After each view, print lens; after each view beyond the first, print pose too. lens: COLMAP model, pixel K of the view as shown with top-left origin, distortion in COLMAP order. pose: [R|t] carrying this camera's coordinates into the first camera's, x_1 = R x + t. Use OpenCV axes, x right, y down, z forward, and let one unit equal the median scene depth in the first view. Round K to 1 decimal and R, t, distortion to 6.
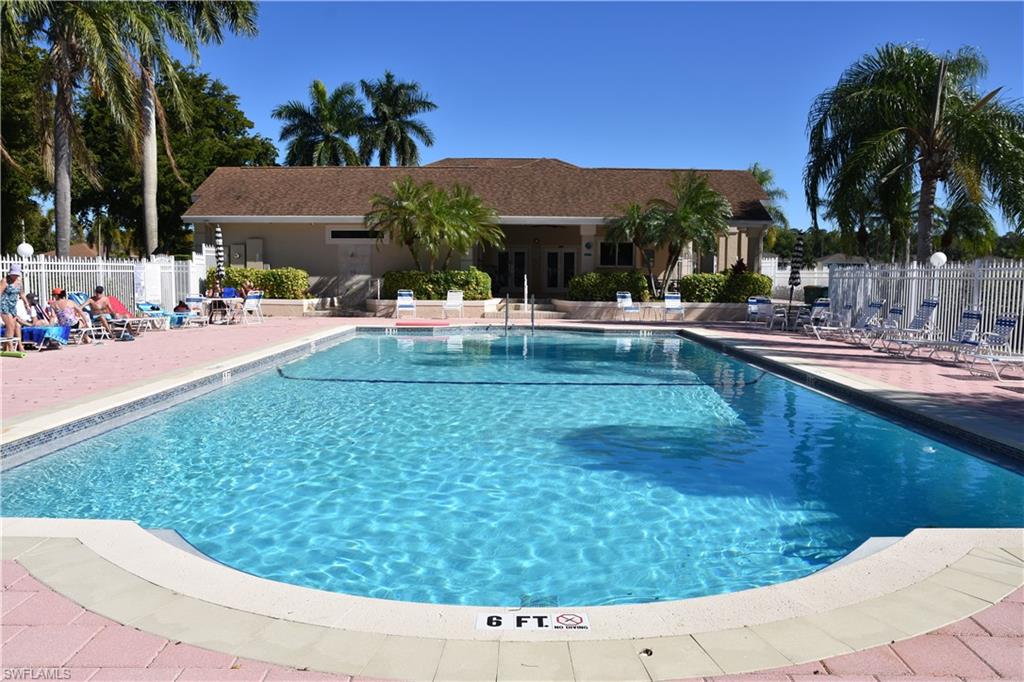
lens RADIAL K [[783.1, 0, 512.0], [0, 783.1, 341.0], [0, 0, 1]] dist [-0.112183, 0.085005]
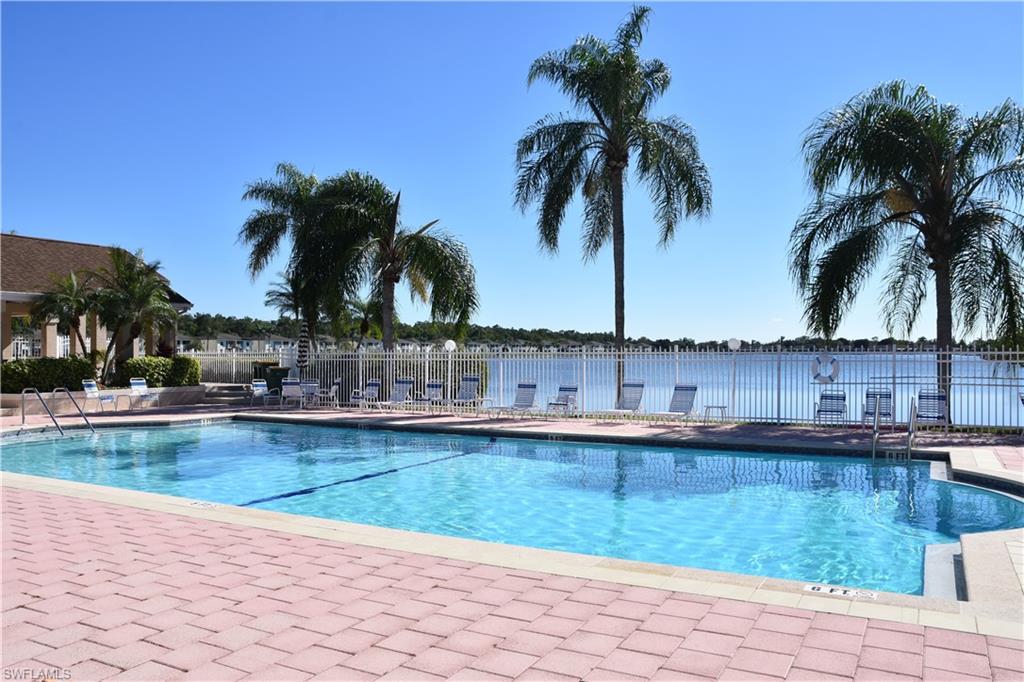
lens RADIAL K [[783.1, 0, 512.0], [0, 783.1, 341.0], [0, 0, 1]] dist [-0.112183, 0.085005]
pose [[0.472506, 0.004544, 0.881316, -0.377879], [0.081027, 0.995528, -0.048574, -0.024983], [-0.877595, 0.094362, 0.470024, 0.164480]]
